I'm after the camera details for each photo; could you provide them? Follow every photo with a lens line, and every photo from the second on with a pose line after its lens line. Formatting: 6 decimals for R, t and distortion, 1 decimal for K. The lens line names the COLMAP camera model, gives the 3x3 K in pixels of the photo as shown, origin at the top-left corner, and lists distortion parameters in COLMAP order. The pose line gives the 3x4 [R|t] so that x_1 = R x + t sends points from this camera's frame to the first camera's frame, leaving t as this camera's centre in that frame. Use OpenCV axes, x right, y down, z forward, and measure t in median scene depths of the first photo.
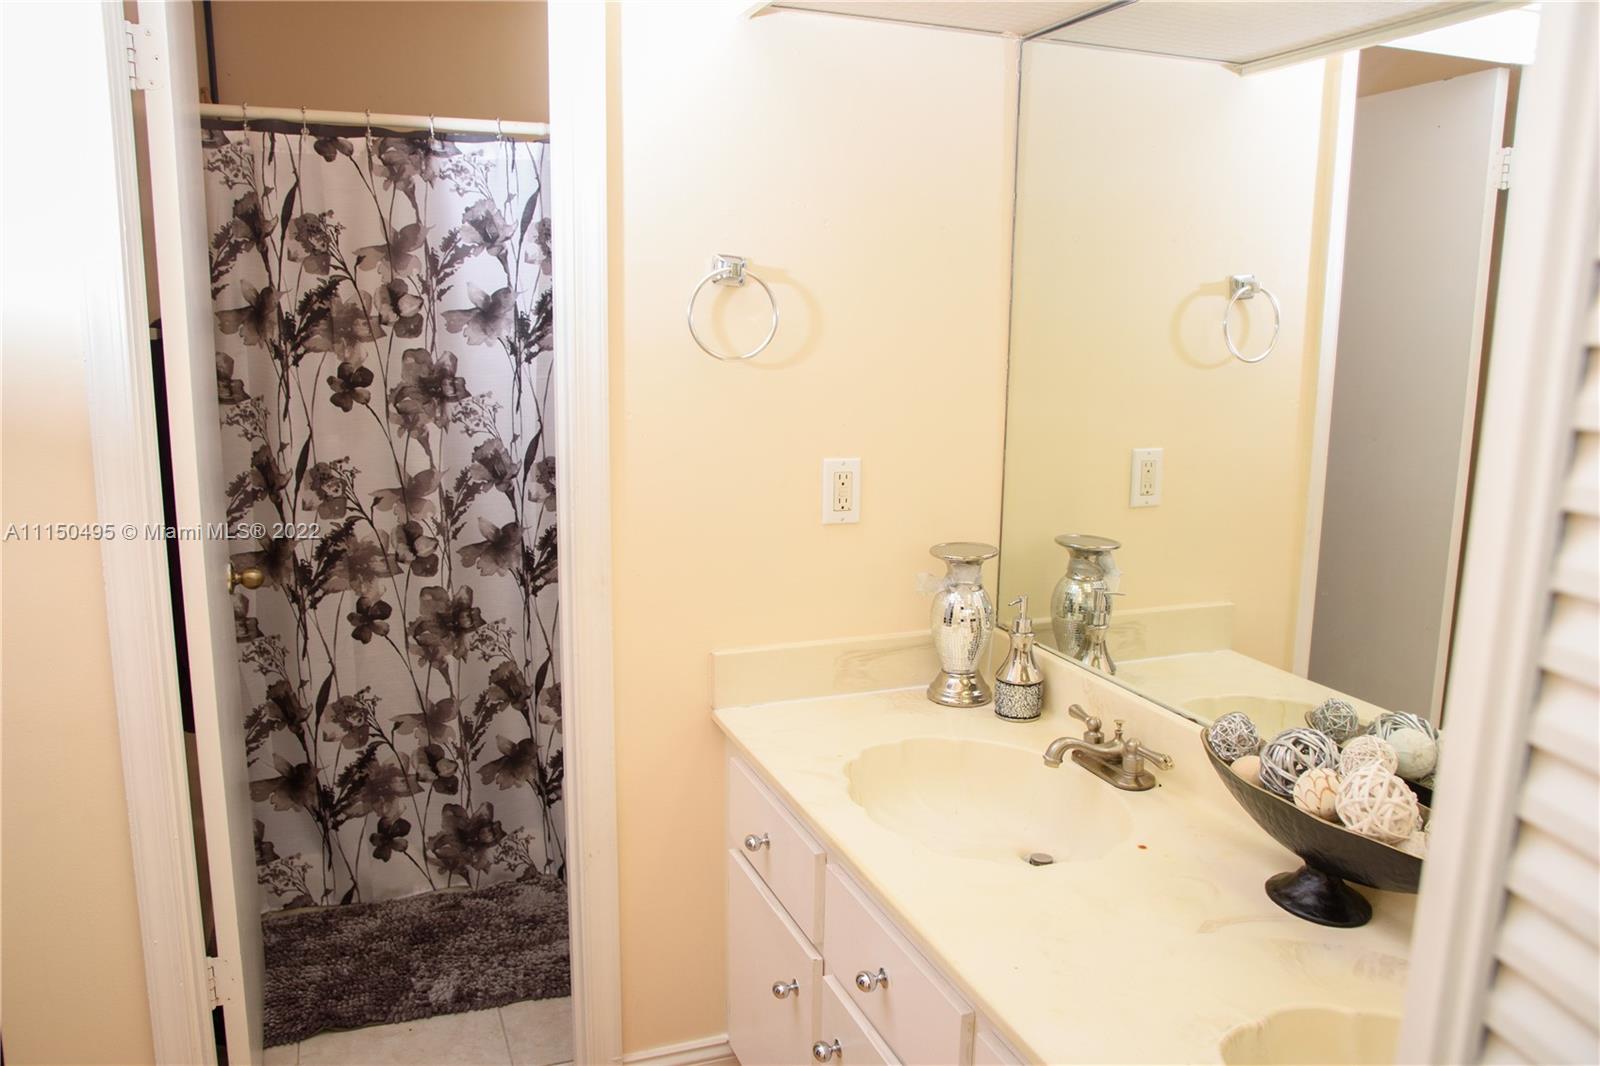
lens RADIAL K [[1194.0, 0, 800.2], [0, 1194.0, 540.5], [0, 0, 1]] dist [-0.126875, 0.108914]
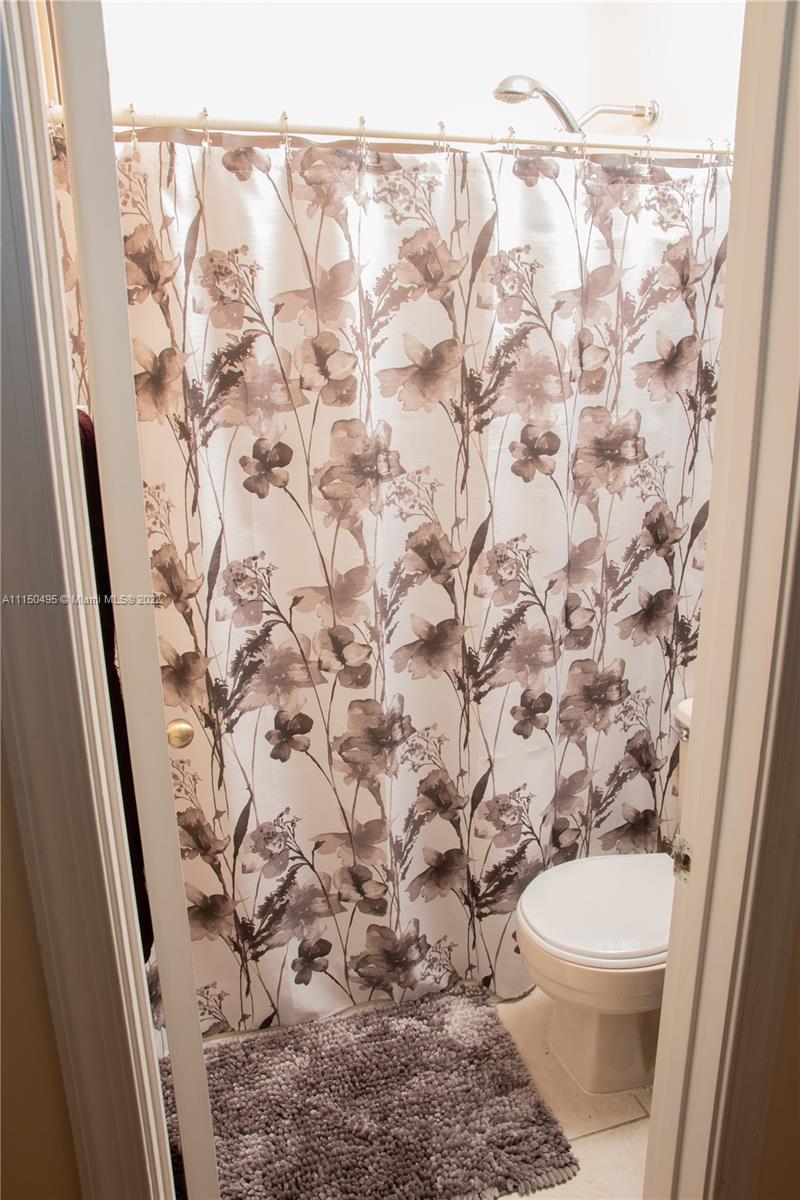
lens RADIAL K [[899.6, 0, 405.3], [0, 899.6, 602.3], [0, 0, 1]] dist [-0.129682, 0.114481]
pose [[0.997781, -0.009326, -0.065928, -0.240157], [0.016226, 0.994348, 0.104922, -0.098755], [0.064577, -0.105759, 0.992293, 0.369446]]
